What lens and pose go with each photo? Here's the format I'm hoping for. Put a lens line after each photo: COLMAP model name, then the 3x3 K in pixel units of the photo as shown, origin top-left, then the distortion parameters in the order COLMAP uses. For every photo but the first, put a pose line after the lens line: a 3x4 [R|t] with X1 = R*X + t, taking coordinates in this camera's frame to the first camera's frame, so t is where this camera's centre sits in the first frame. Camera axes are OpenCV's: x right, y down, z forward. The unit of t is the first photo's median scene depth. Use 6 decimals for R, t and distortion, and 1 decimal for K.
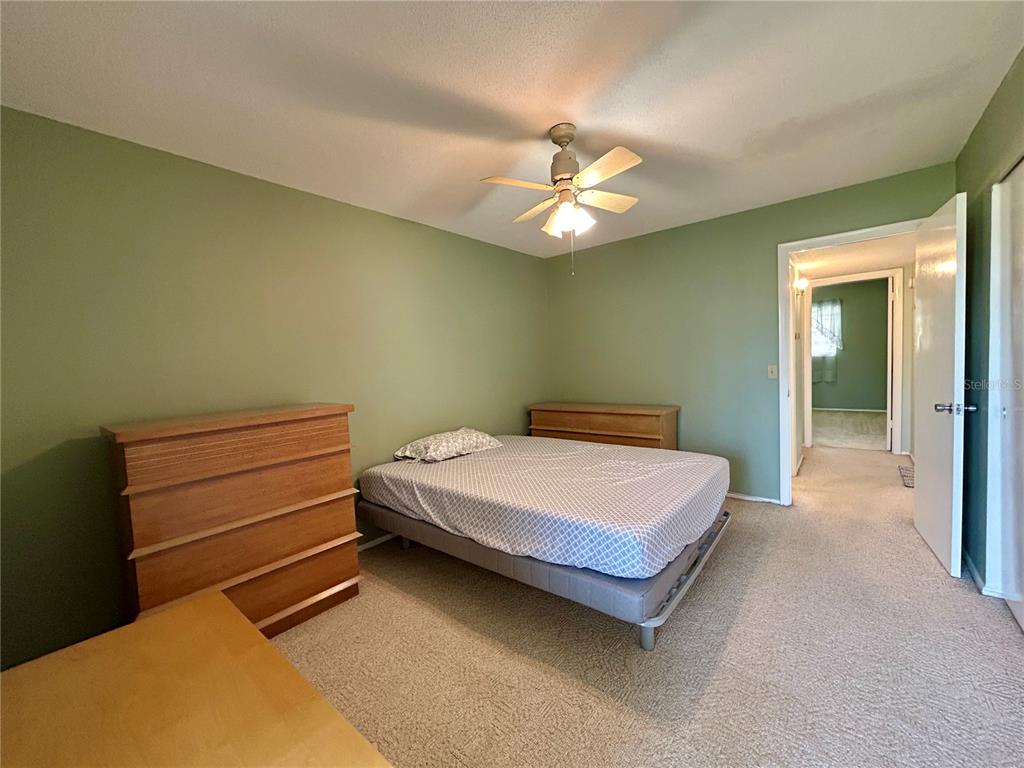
lens RADIAL K [[412.3, 0, 508.1], [0, 412.3, 384.0], [0, 0, 1]] dist [-0.000085, 0.000312]
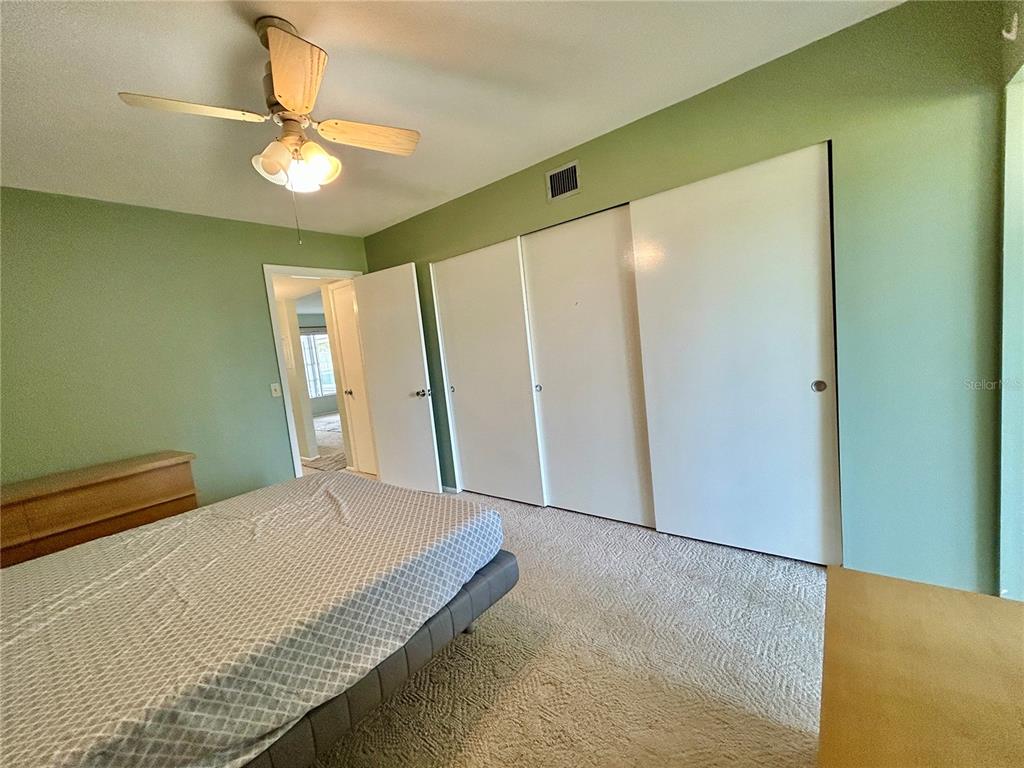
lens RADIAL K [[412.3, 0, 508.1], [0, 412.3, 384.0], [0, 0, 1]] dist [-0.000085, 0.000312]
pose [[-0.008693, -0.052303, 0.998593, -0.570089], [0.162770, 0.985238, 0.053021, -0.007786], [-0.986626, 0.163002, -0.000051, 0.690061]]
